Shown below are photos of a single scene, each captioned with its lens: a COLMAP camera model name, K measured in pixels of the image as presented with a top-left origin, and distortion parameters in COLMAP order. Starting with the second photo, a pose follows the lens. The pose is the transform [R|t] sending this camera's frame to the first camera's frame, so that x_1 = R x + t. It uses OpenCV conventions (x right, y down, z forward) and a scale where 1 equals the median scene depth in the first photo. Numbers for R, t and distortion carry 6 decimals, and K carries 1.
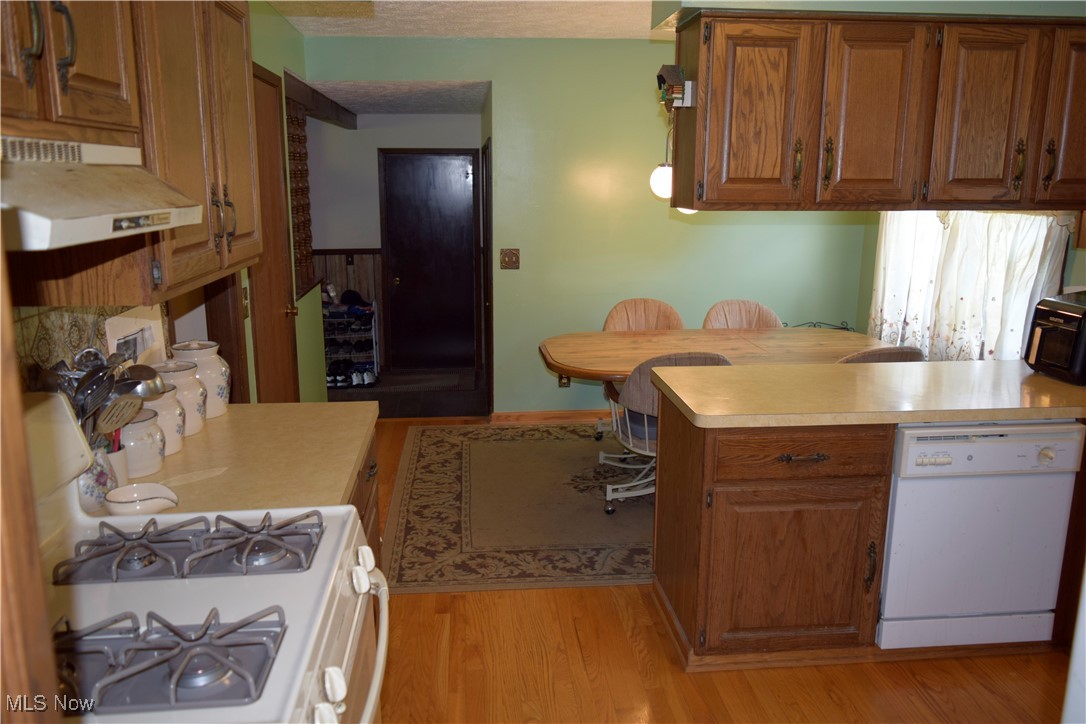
lens RADIAL K [[853.4, 0, 546.4], [0, 853.4, 360.5], [0, 0, 1]] dist [0.017606, 0.001404]
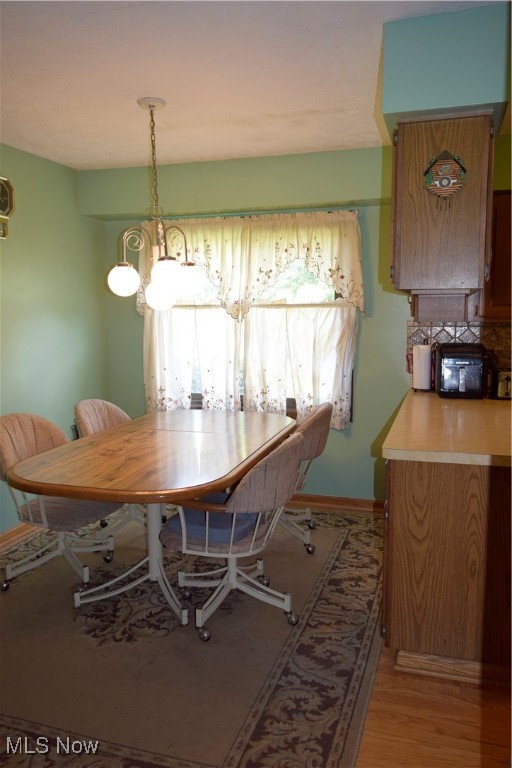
lens RADIAL K [[603.5, 0, 257.4], [0, 603.5, 383.7], [0, 0, 1]] dist [0.017606, 0.001404]
pose [[0.391385, -0.114017, 0.913136, -0.501921], [0.200146, 0.979087, 0.036466, -0.105073], [-0.898198, 0.168488, 0.406020, 0.723500]]
